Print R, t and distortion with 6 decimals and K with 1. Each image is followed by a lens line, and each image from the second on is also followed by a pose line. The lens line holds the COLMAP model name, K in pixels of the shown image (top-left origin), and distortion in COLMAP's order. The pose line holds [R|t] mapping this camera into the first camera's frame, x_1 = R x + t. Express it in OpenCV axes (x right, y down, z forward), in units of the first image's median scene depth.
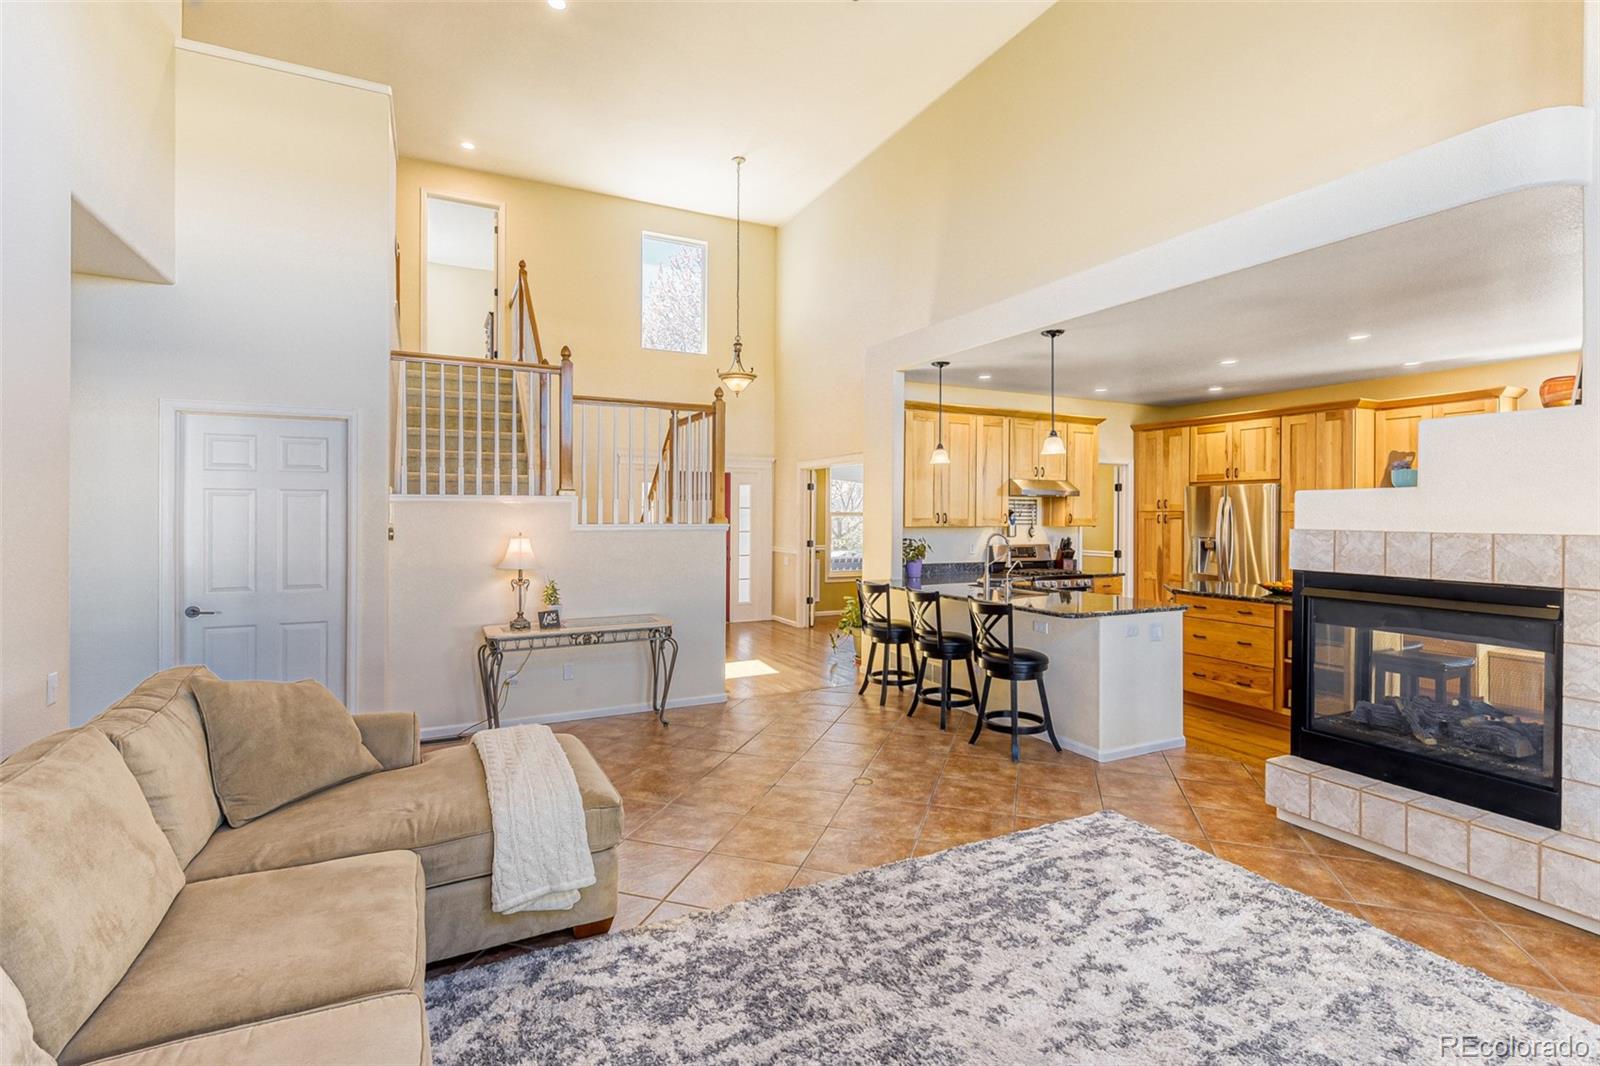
lens RADIAL K [[742.9, 0, 781.4], [0, 742.9, 519.8], [0, 0, 1]] dist [0.005602, 0.000256]
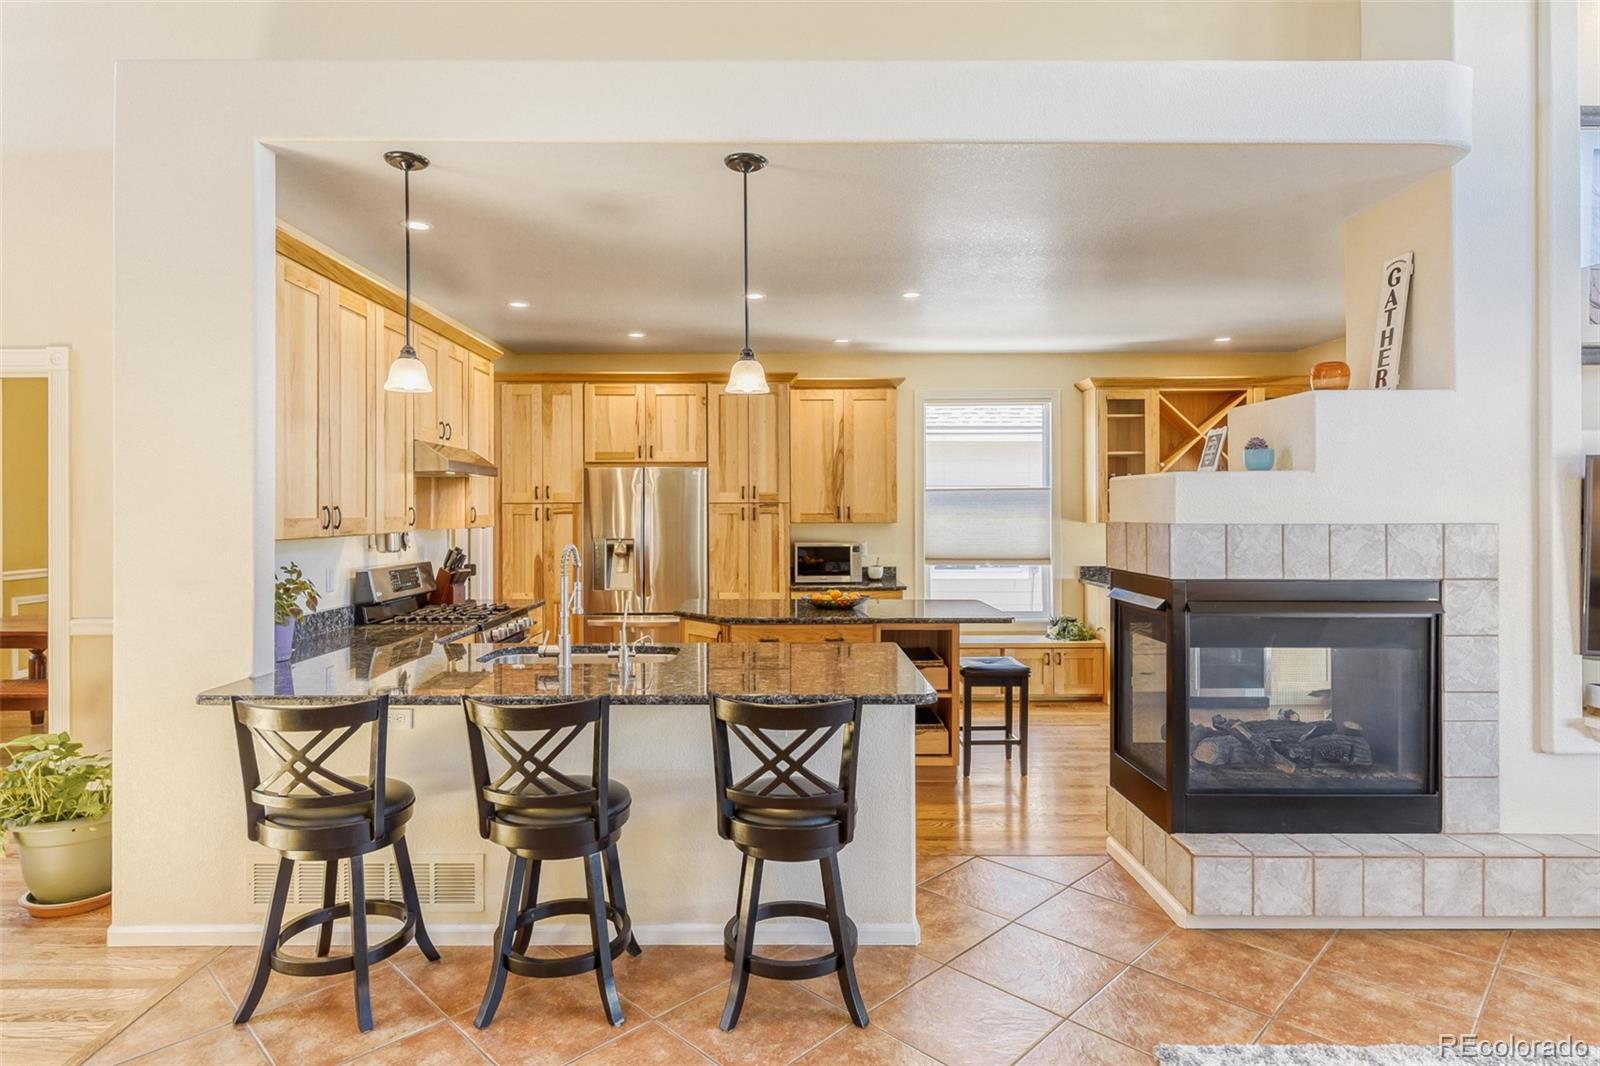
lens RADIAL K [[881.4, 0, 783.4], [0, 881.4, 510.0], [0, 0, 1]] dist [0.000829, -0.000906]
pose [[0.434555, -0.006130, 0.900624, -0.304261], [0.012159, 0.999926, 0.000939, -0.007644], [-0.900563, 0.010543, 0.434598, 1.138306]]
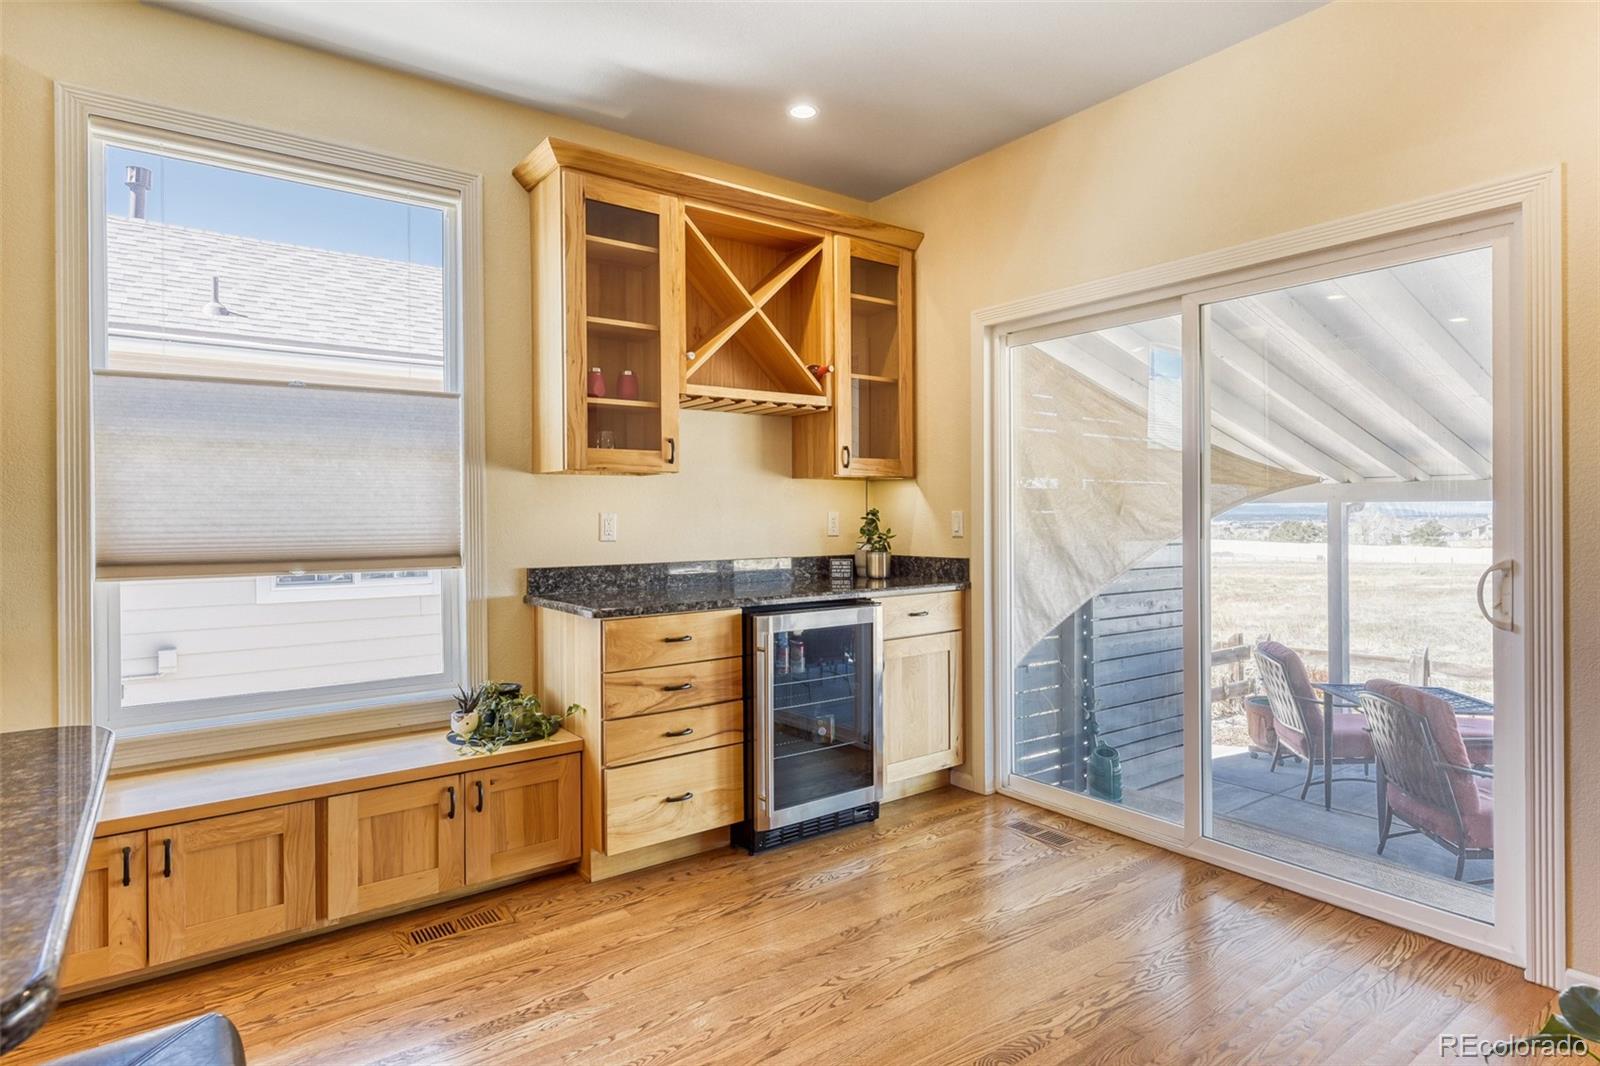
lens RADIAL K [[881.4, 0, 783.4], [0, 881.4, 510.0], [0, 0, 1]] dist [0.000829, -0.000906]
pose [[-0.171302, -0.002514, 0.985215, 0.988436], [0.012105, 0.999916, 0.004656, 0.078006], [-0.985144, 0.012724, -0.171257, 1.316391]]
